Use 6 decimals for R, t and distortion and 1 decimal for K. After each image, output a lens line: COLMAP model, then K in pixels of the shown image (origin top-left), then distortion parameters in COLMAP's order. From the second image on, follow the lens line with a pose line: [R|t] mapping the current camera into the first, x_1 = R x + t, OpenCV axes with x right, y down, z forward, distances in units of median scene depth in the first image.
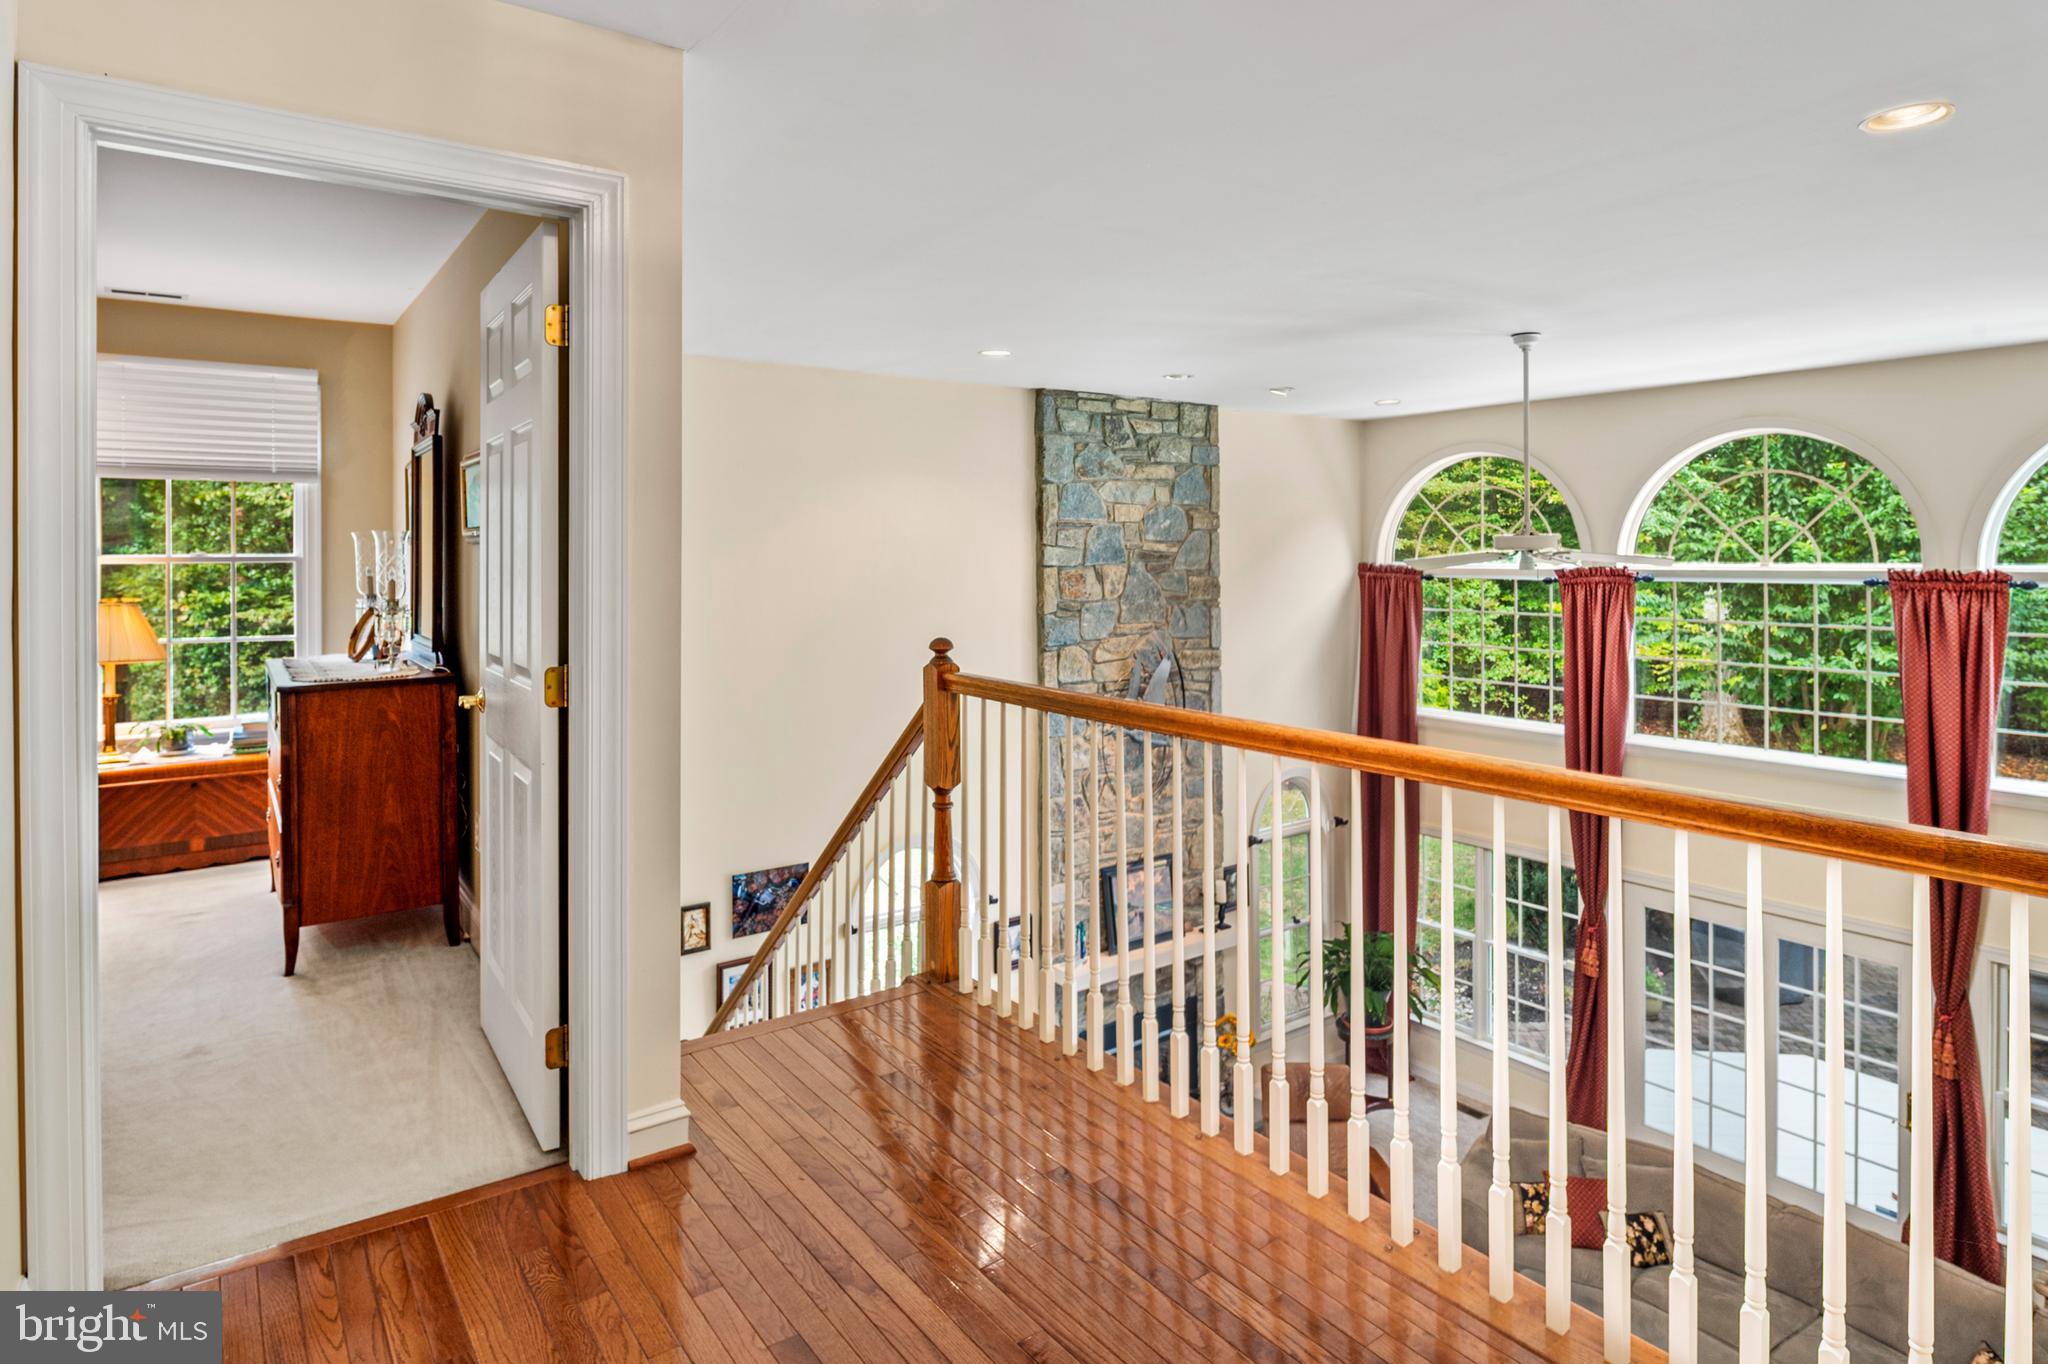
lens RADIAL K [[1133.3, 0, 1017.9], [0, 1133.3, 553.3], [0, 0, 1]] dist [-0.004037, -0.003174]
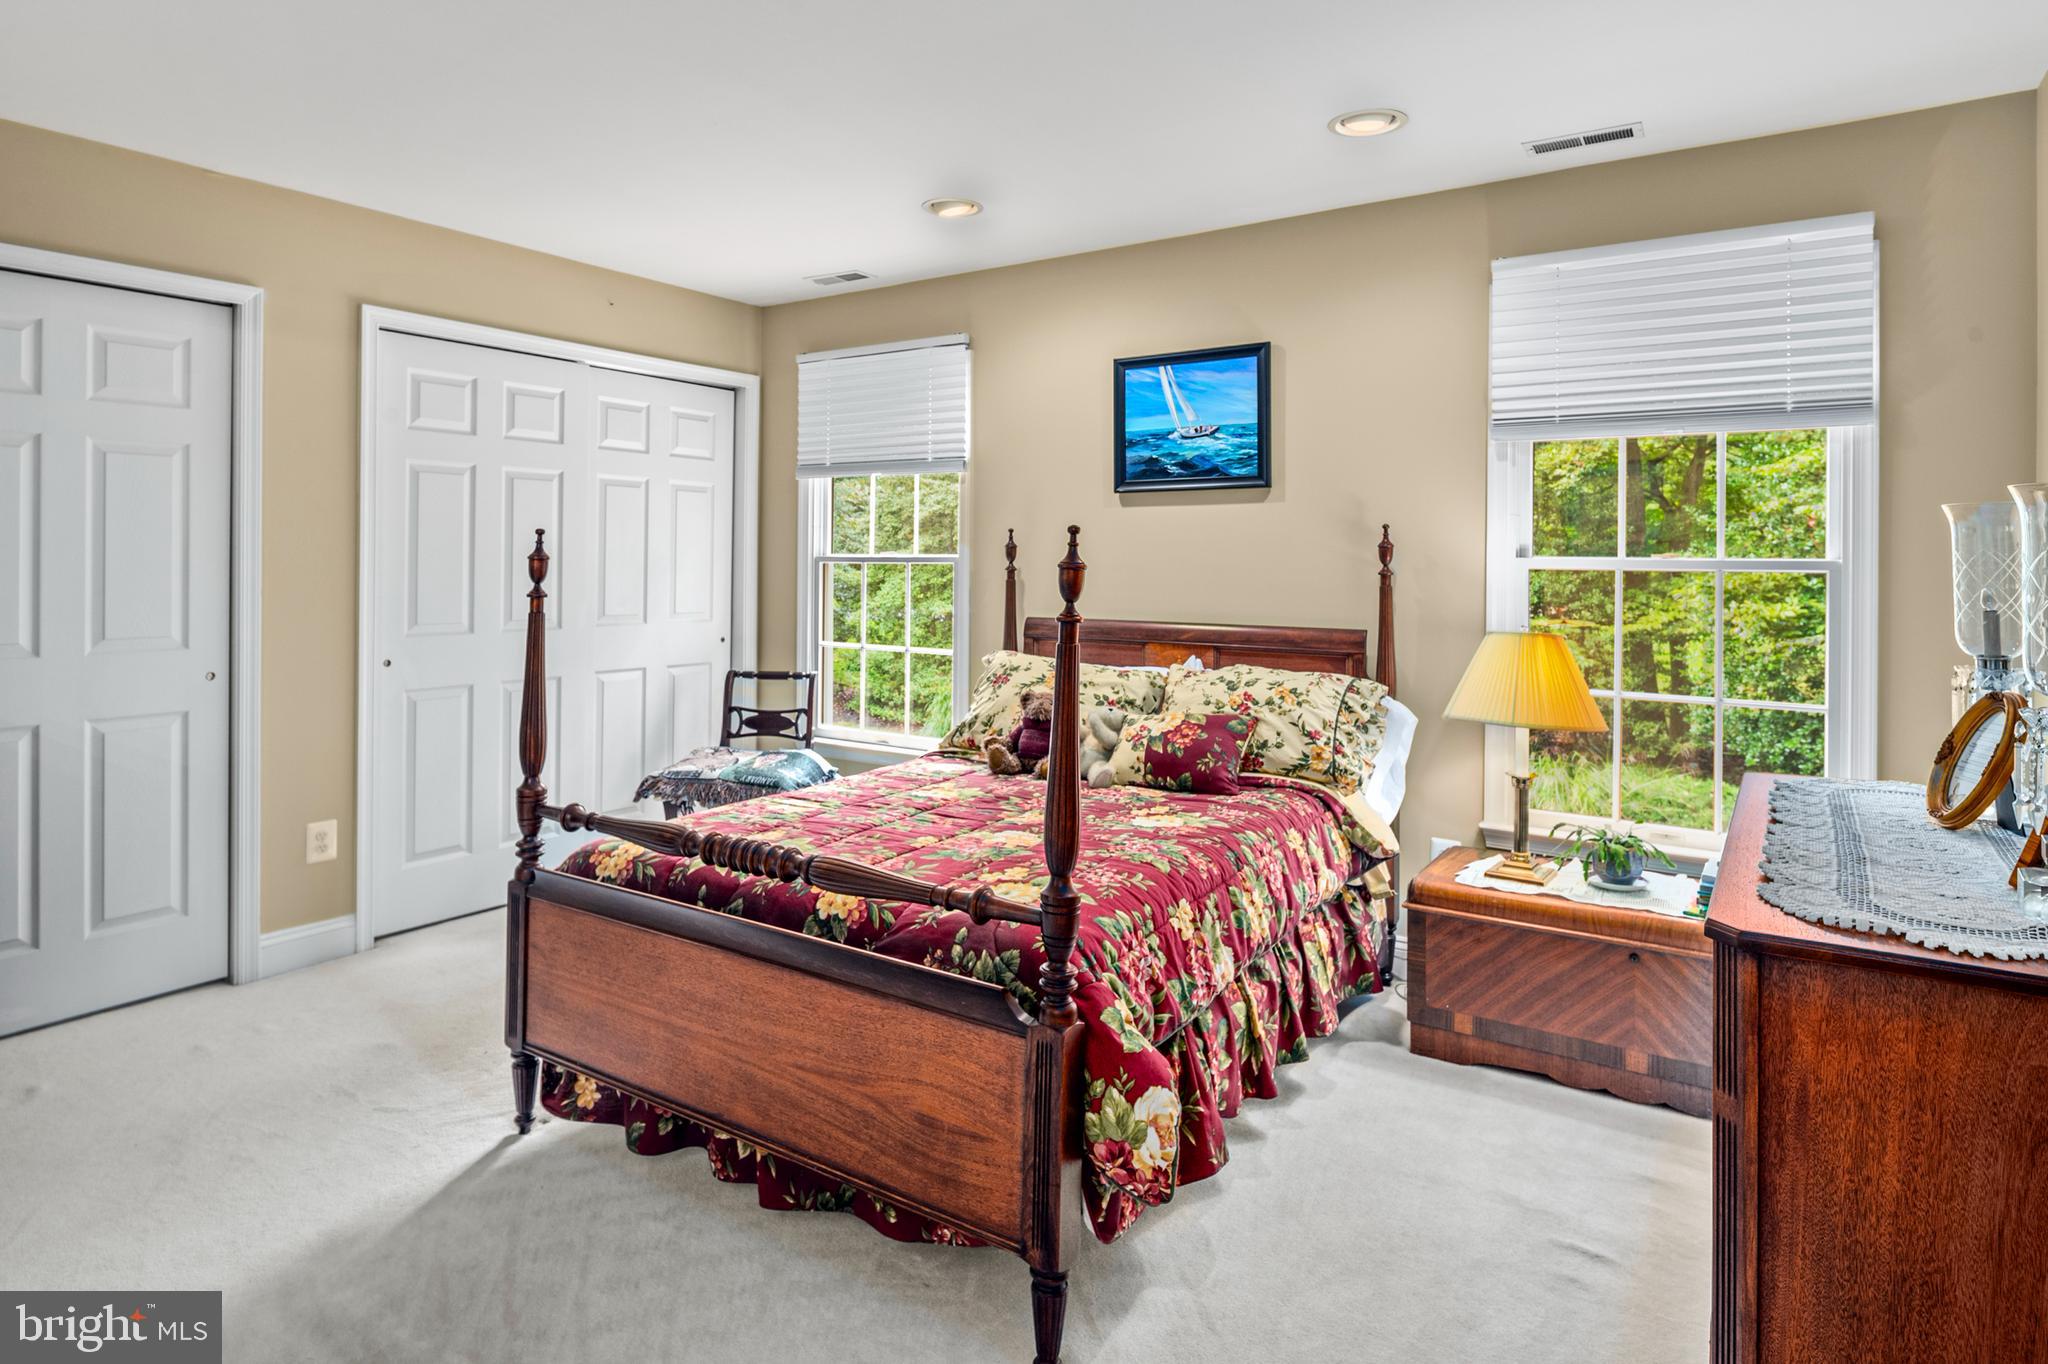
lens RADIAL K [[1133.3, 0, 1017.9], [0, 1133.3, 553.3], [0, 0, 1]] dist [-0.004037, -0.003174]
pose [[0.344727, 0.003968, -0.938695, -0.421381], [-0.010017, 0.999950, 0.000548, 0.003612], [0.938649, 0.009214, 0.344750, 0.716396]]
